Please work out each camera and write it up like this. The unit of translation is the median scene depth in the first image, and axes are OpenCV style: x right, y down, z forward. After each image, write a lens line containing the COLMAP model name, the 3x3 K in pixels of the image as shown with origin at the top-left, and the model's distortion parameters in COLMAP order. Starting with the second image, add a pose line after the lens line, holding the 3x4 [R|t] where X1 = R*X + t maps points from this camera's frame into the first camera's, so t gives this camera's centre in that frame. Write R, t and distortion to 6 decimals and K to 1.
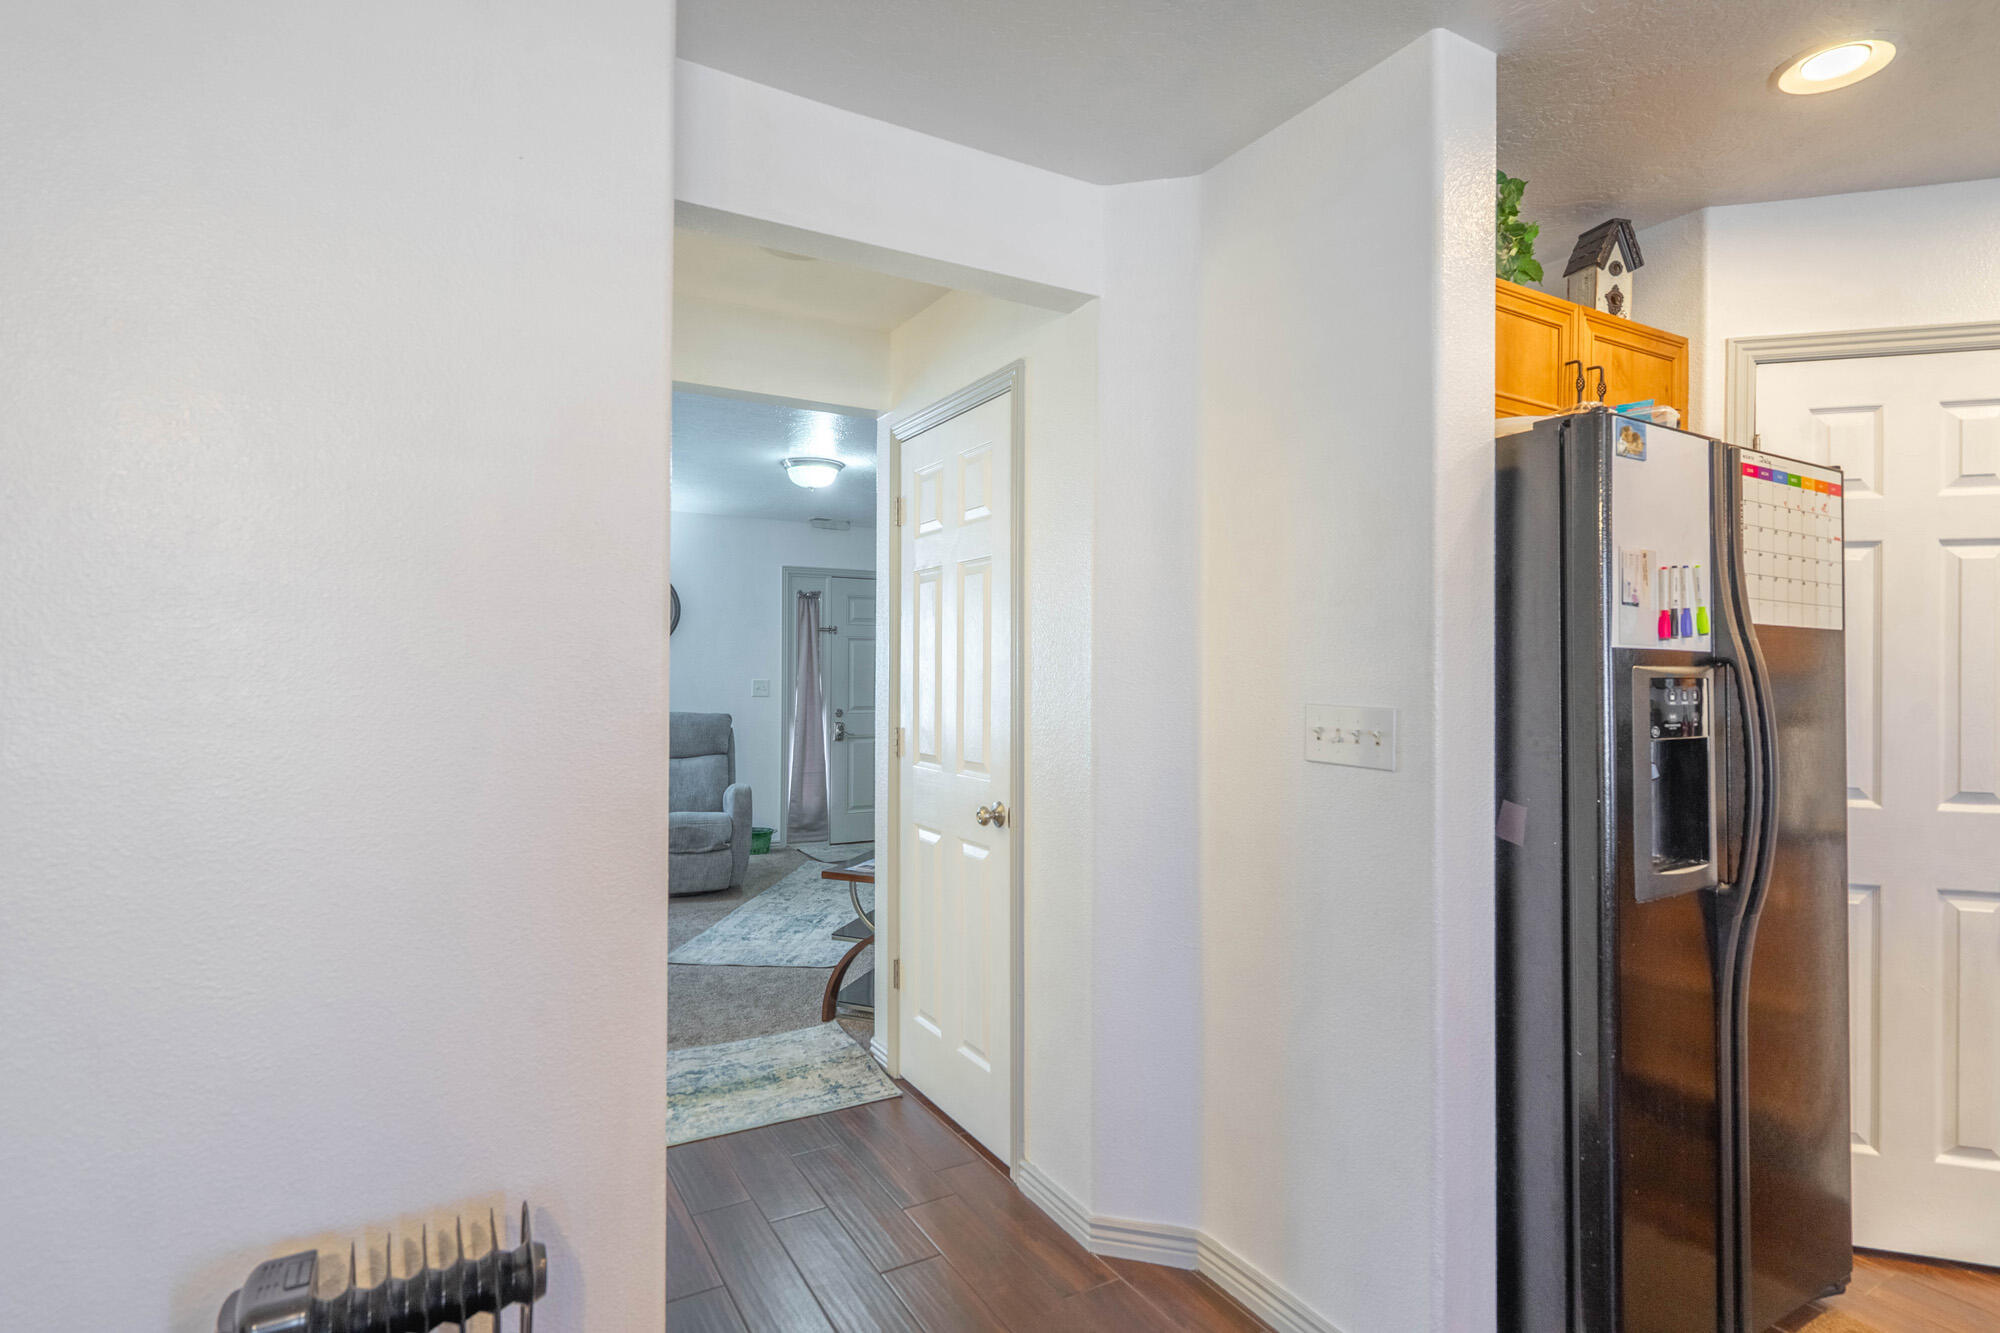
lens RADIAL K [[1009.3, 0, 997.2], [0, 1009.3, 659.9], [0, 0, 1]] dist [0.002867, 0.000175]
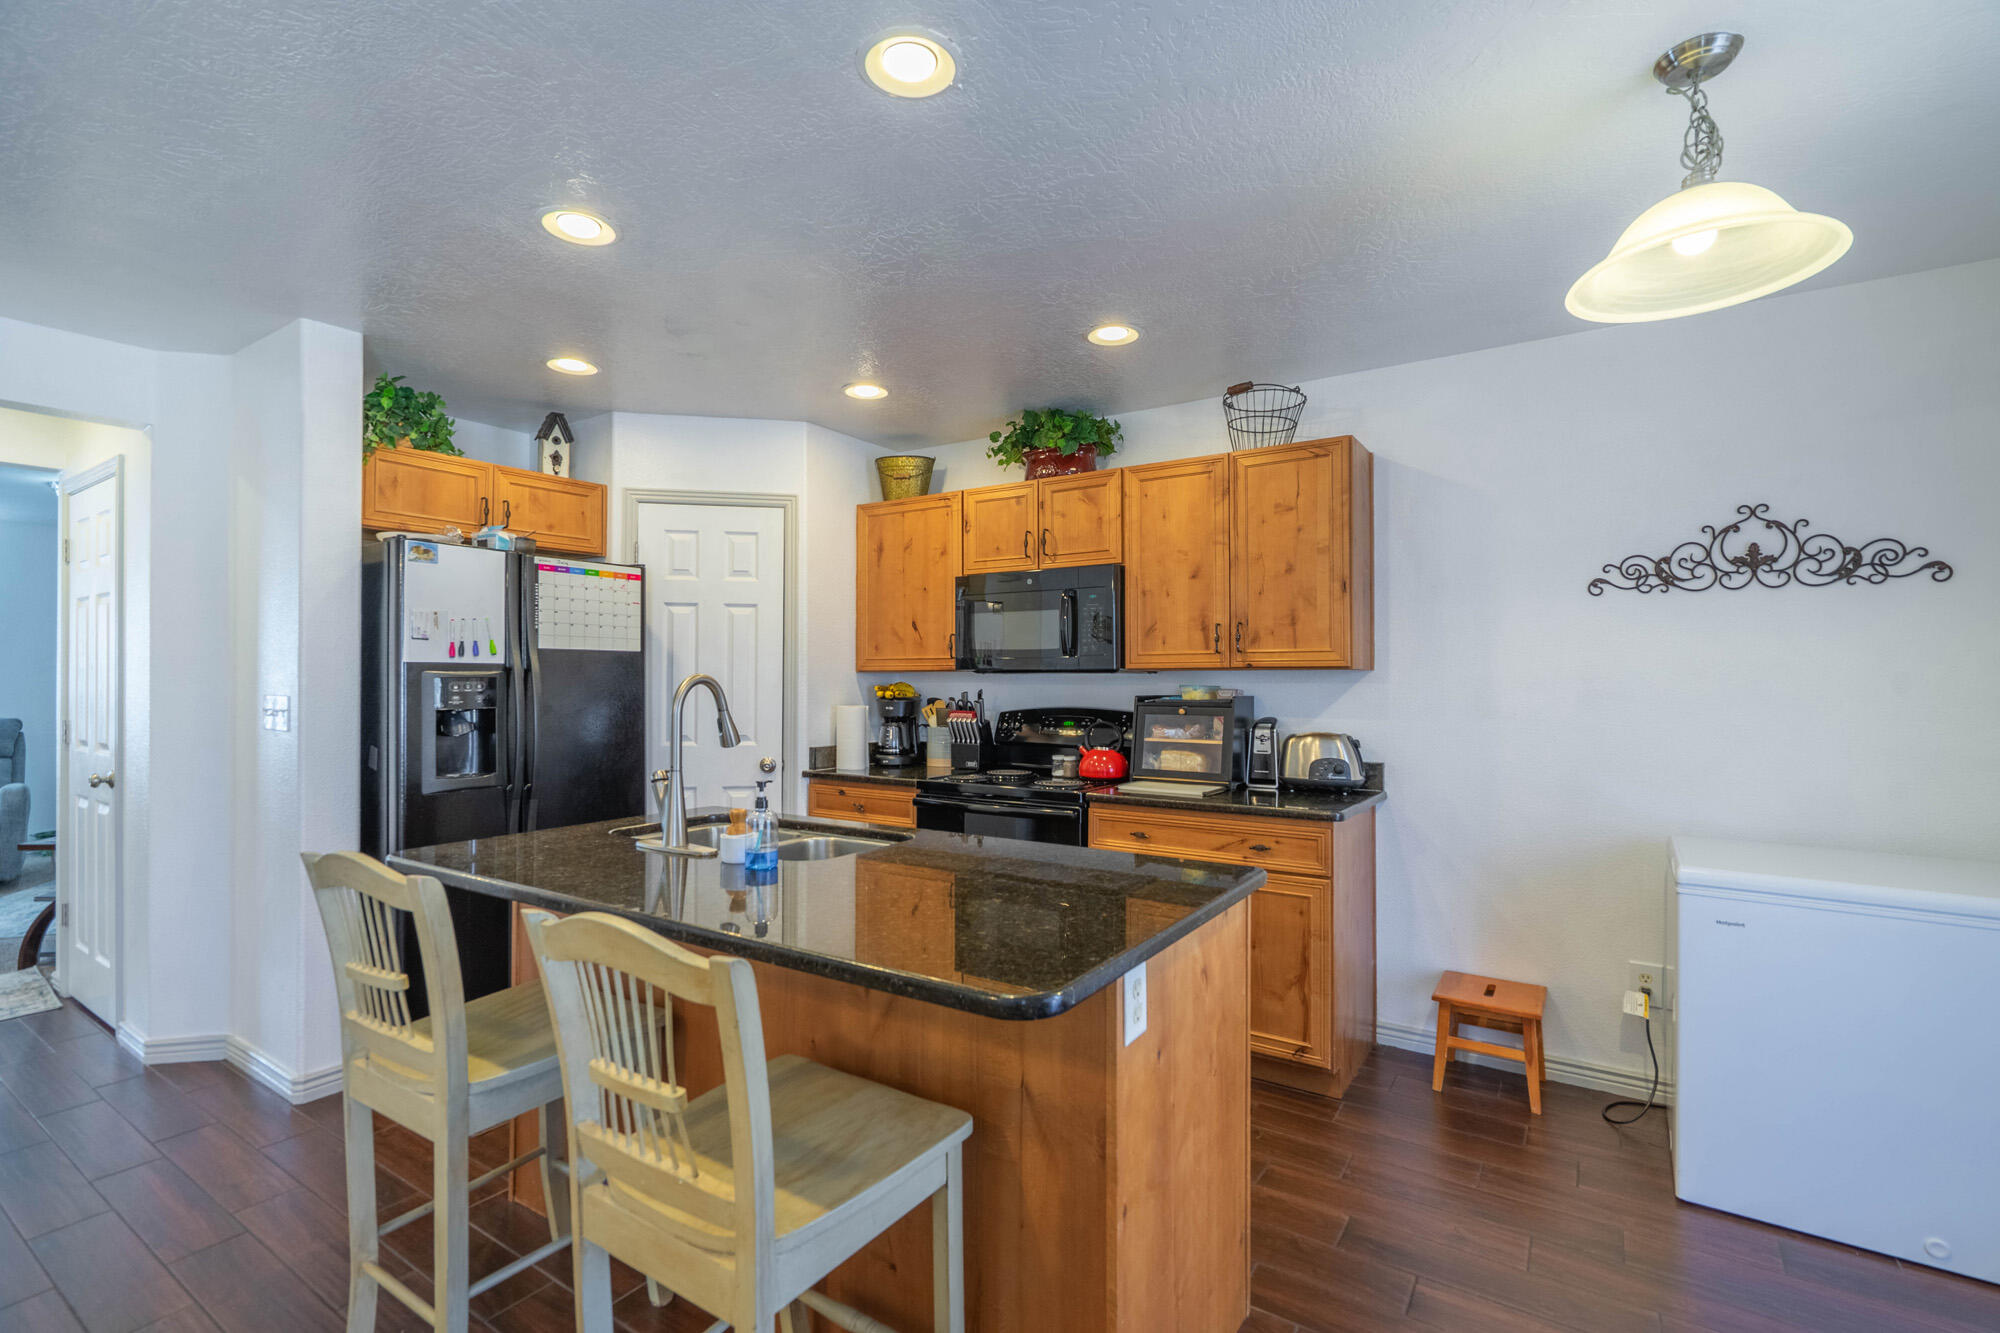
lens RADIAL K [[915.5, 0, 1000.0], [0, 915.5, 666.5], [0, 0, 1]] dist [-0.001329, 0.000485]
pose [[0.897583, -0.001408, 0.440843, 0.730794], [0.000002, 0.999995, 0.003191, -0.007471], [-0.440845, -0.002863, 0.897578, -0.895620]]
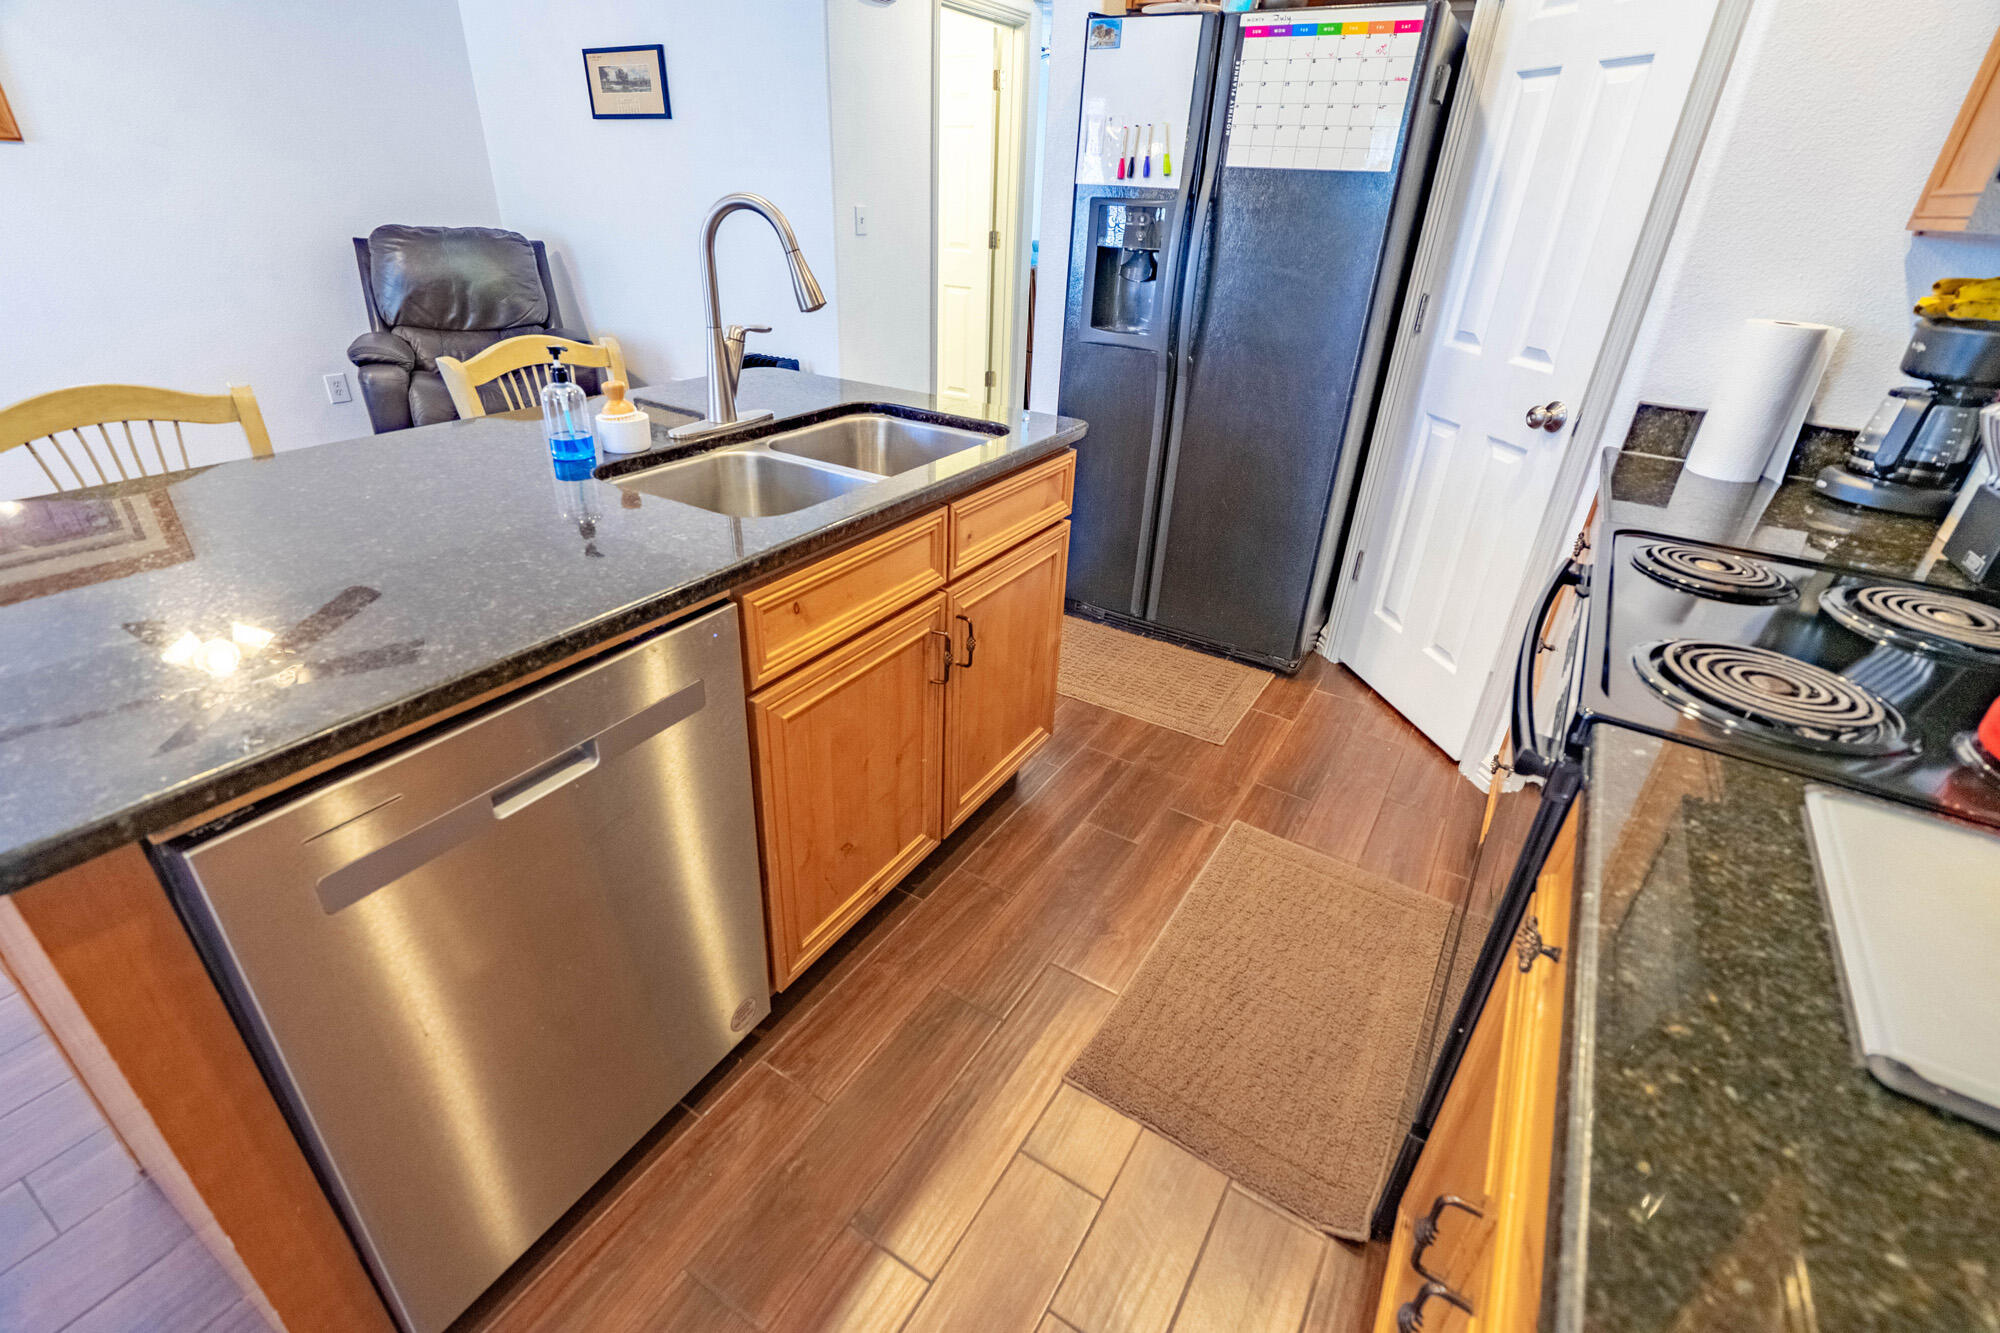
lens RADIAL K [[894.8, 0, 1000.0], [0, 894.8, 666.5], [0, 0, 1]] dist [-0.002208, 0.000262]
pose [[0.470815, 0.427379, -0.771804, 1.771954], [-0.025141, 0.880975, 0.472495, -0.003795], [0.881874, -0.203054, 0.425520, 0.056080]]
